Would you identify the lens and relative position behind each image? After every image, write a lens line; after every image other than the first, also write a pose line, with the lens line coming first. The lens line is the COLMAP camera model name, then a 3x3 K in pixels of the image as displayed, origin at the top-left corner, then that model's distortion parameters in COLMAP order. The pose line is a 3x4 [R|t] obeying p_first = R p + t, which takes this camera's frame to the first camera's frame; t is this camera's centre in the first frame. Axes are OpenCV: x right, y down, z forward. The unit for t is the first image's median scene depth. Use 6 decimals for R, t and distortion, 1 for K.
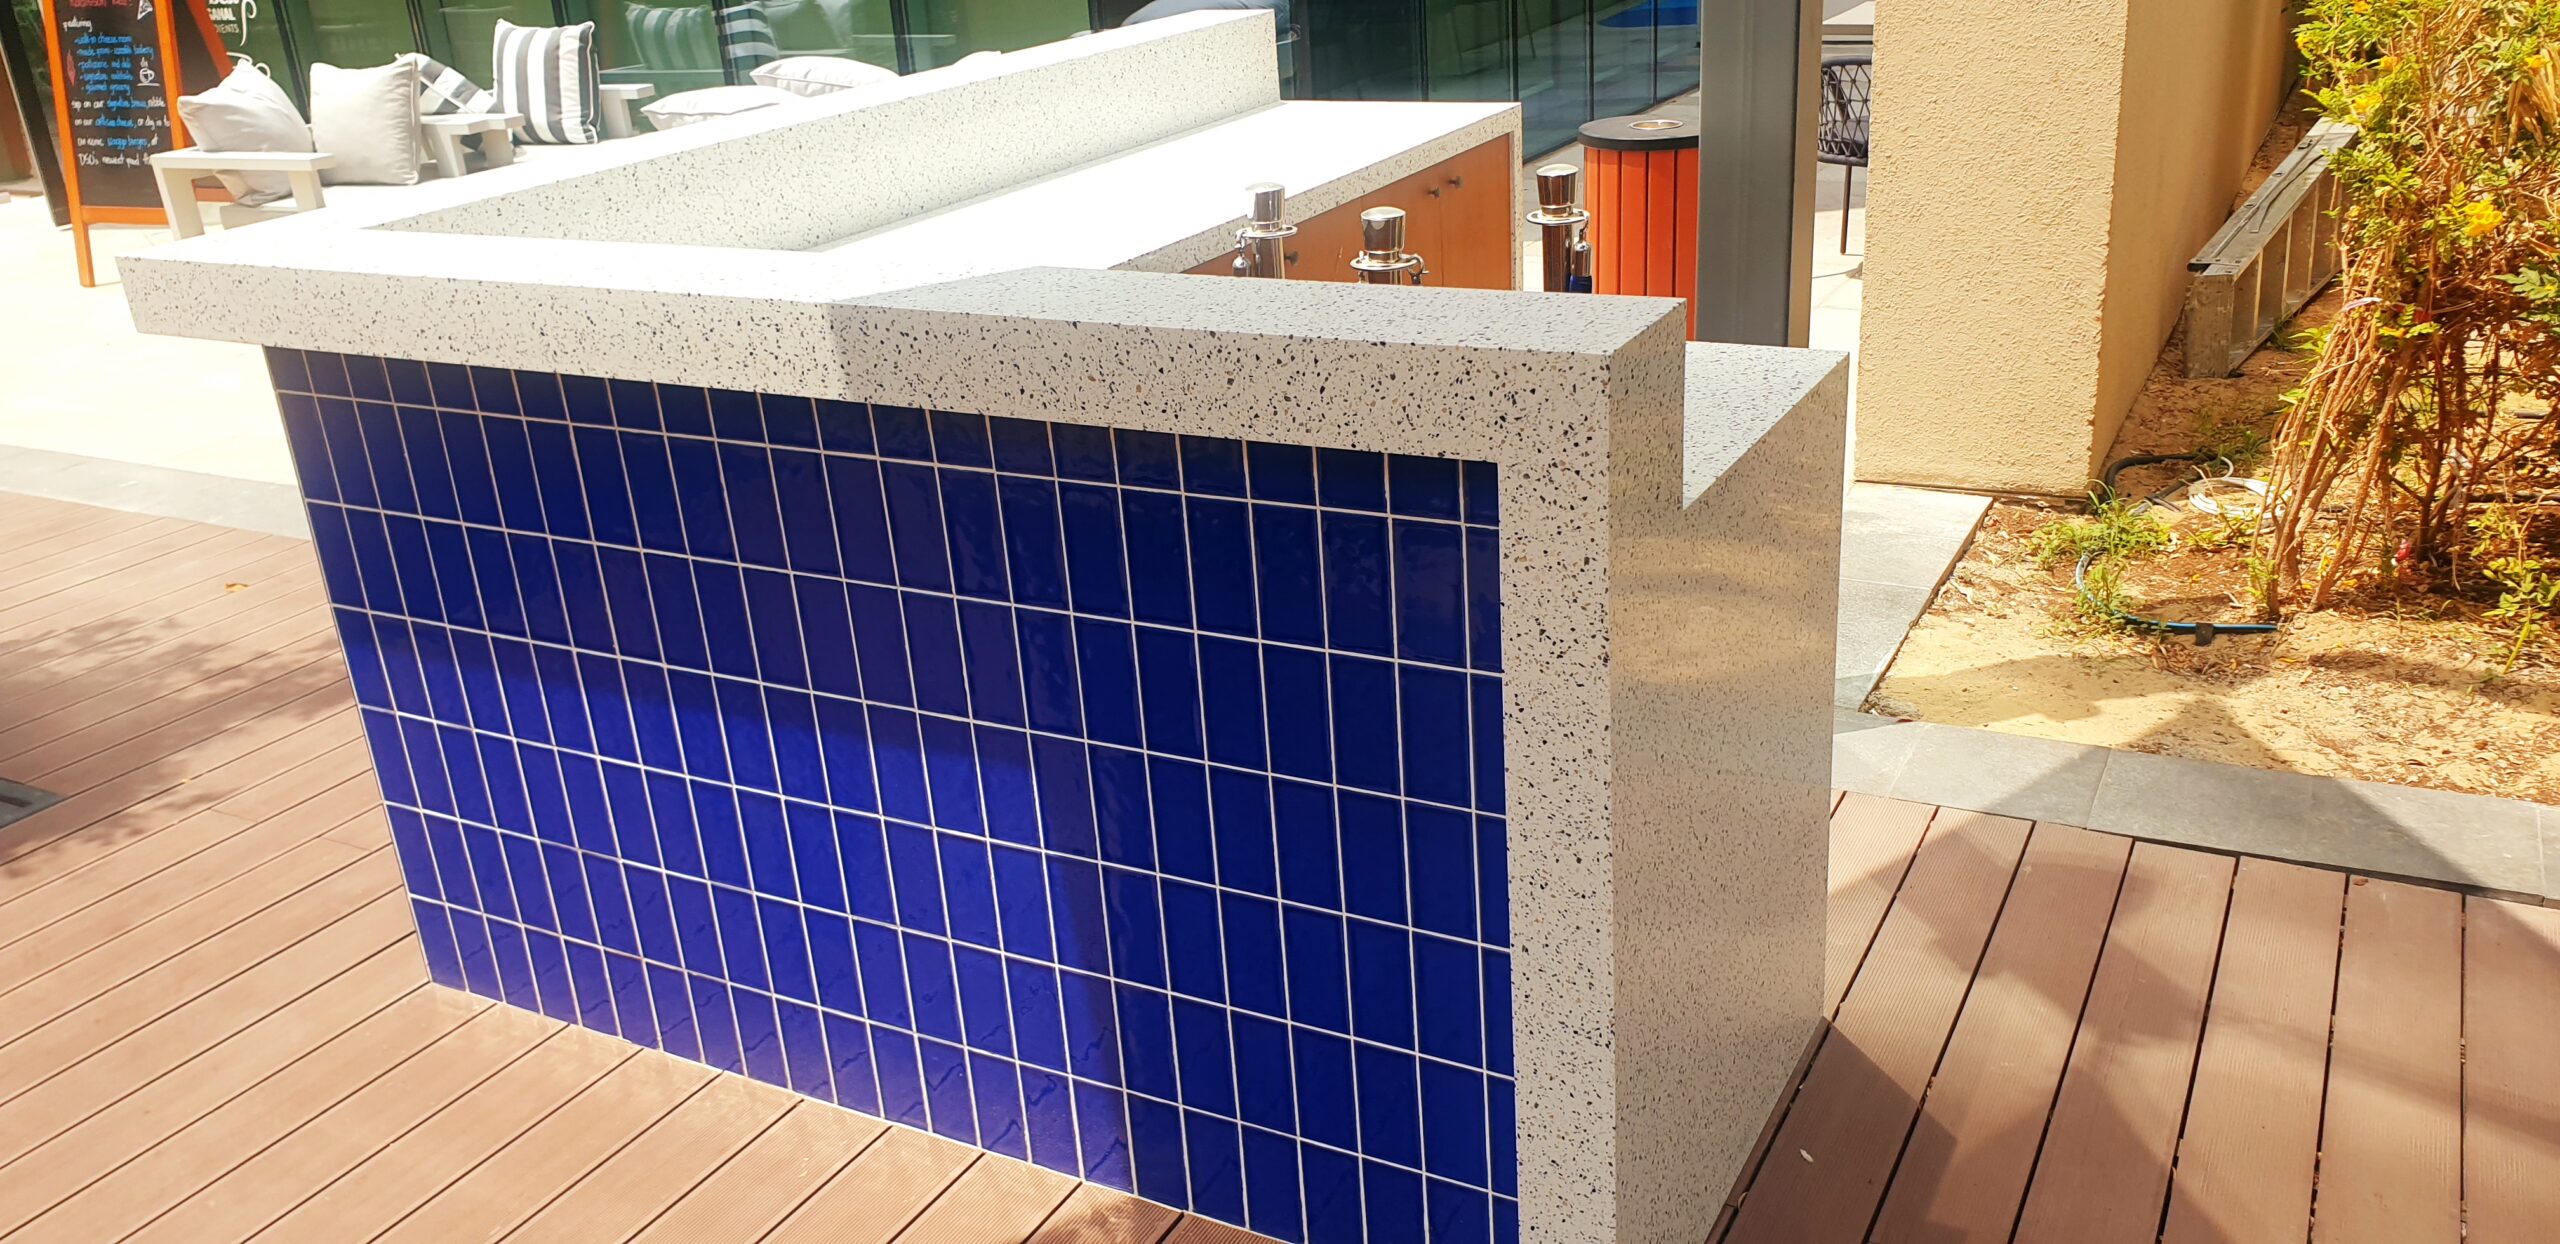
lens RADIAL K [[2001.8, 0, 1277.9], [0, 2001.8, 609.3], [0, 0, 1]] dist [0.067527, -0.107516]
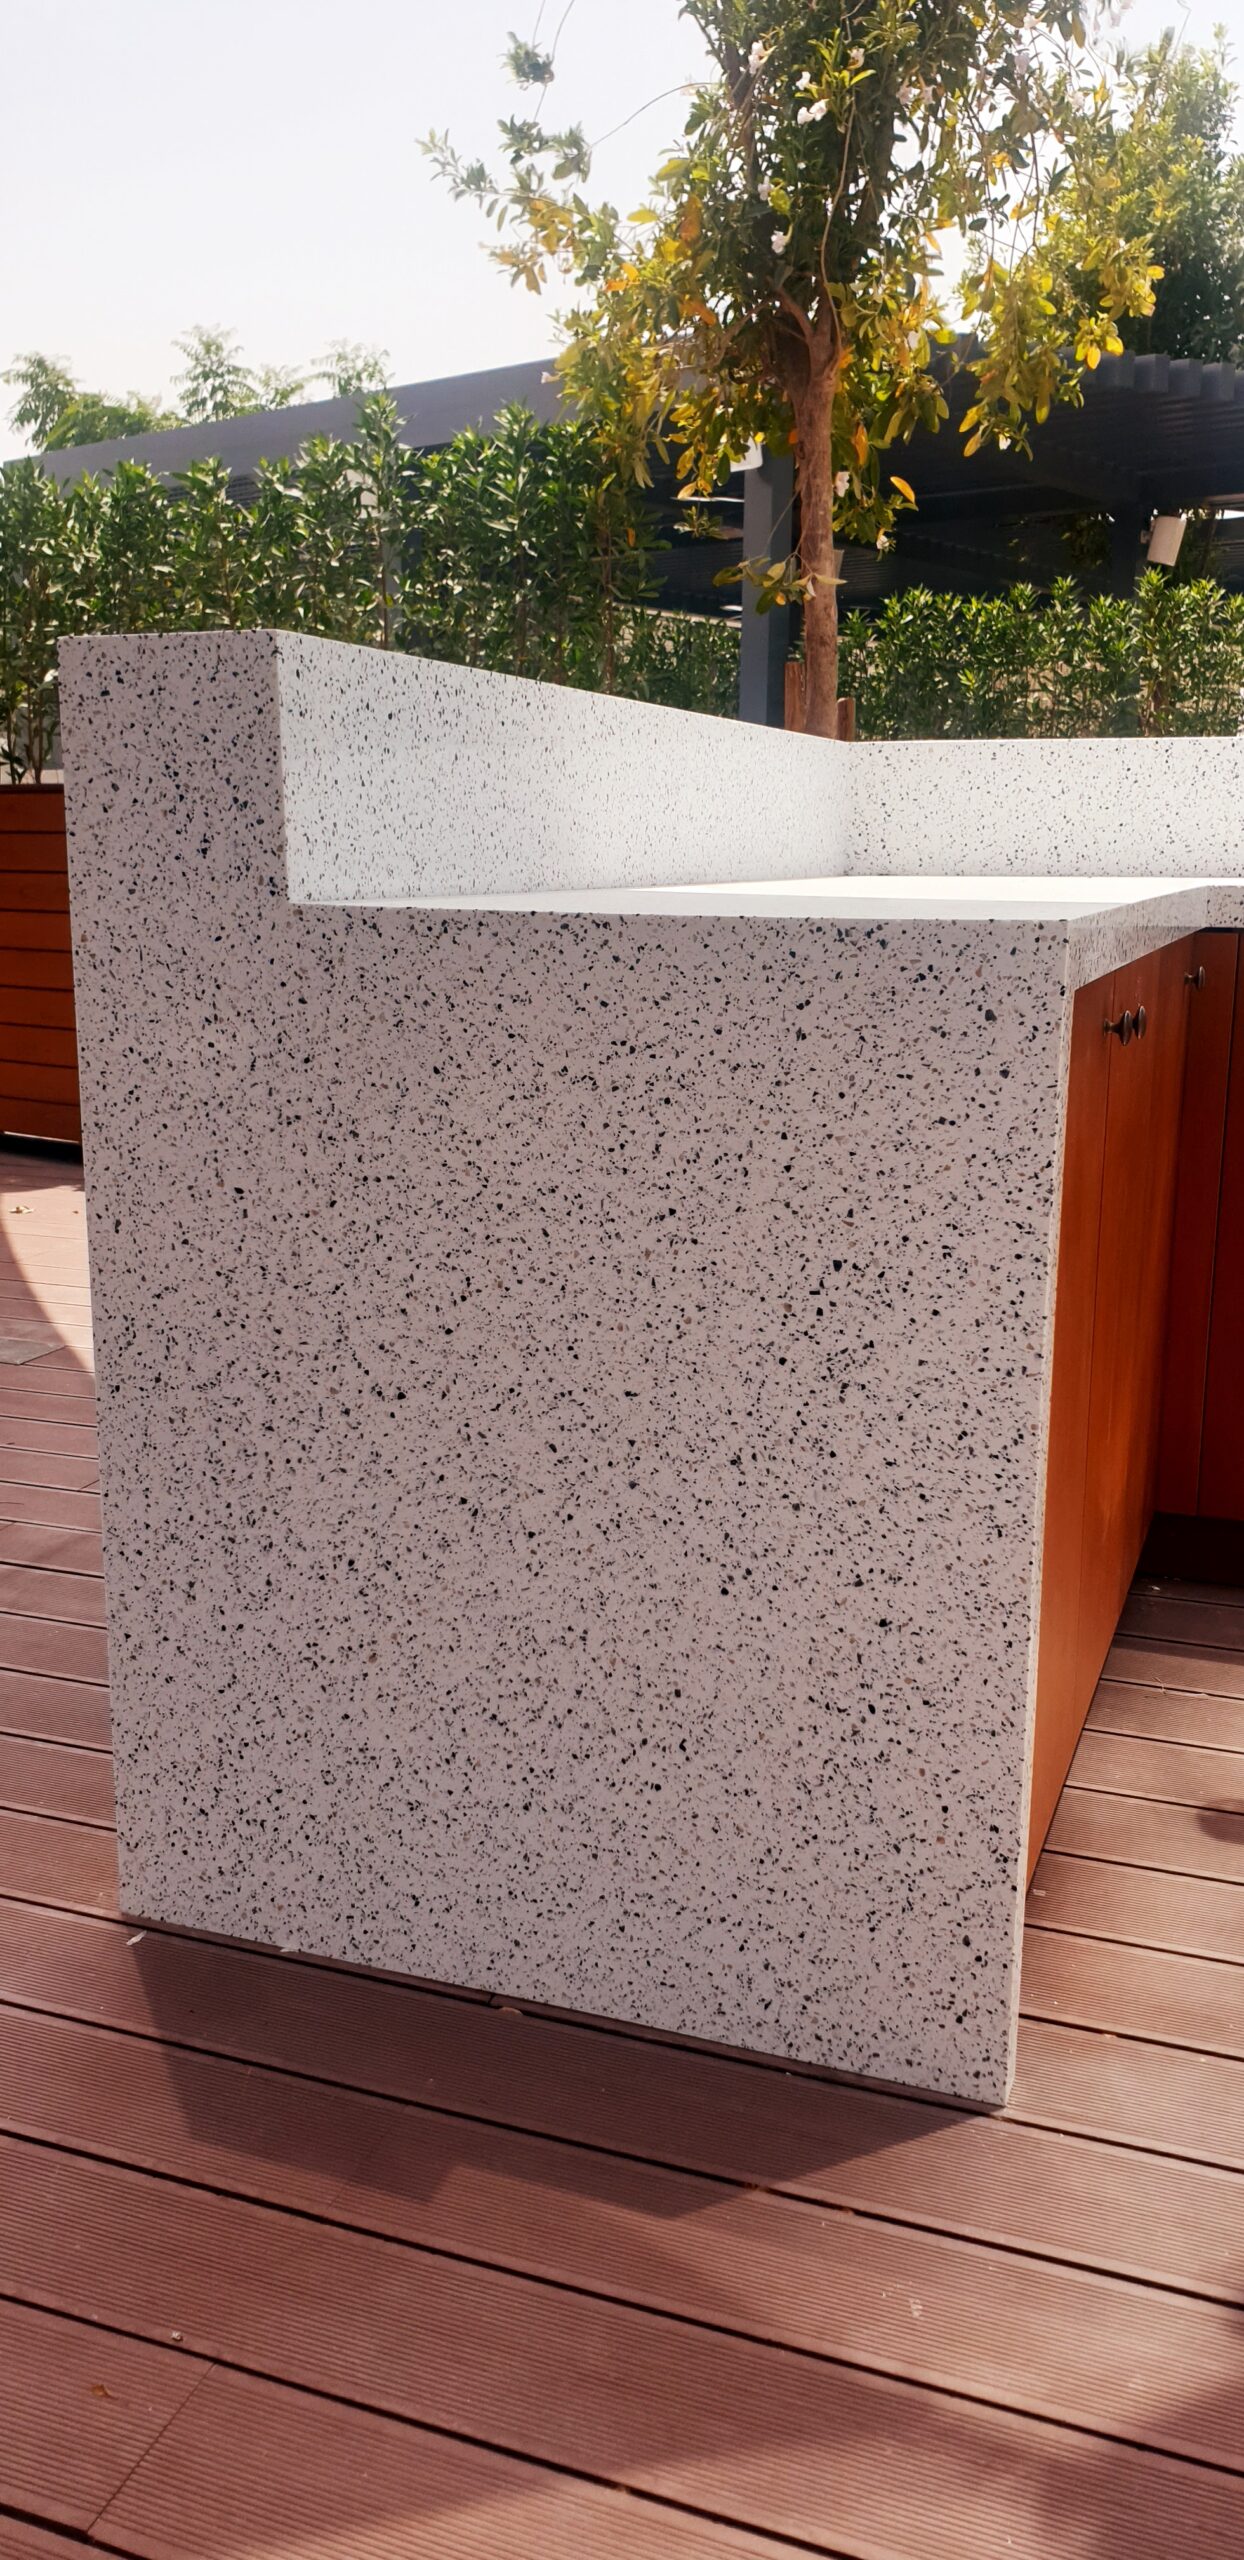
lens RADIAL K [[2001.8, 0, 632.3], [0, 2001.8, 1262.6], [0, 0, 1]] dist [0.067527, -0.107516]
pose [[0.173809, 0.273552, -0.946023, 0.616896], [-0.379970, 0.904886, 0.191846, -0.074651], [0.908523, 0.326115, 0.261218, 0.560347]]
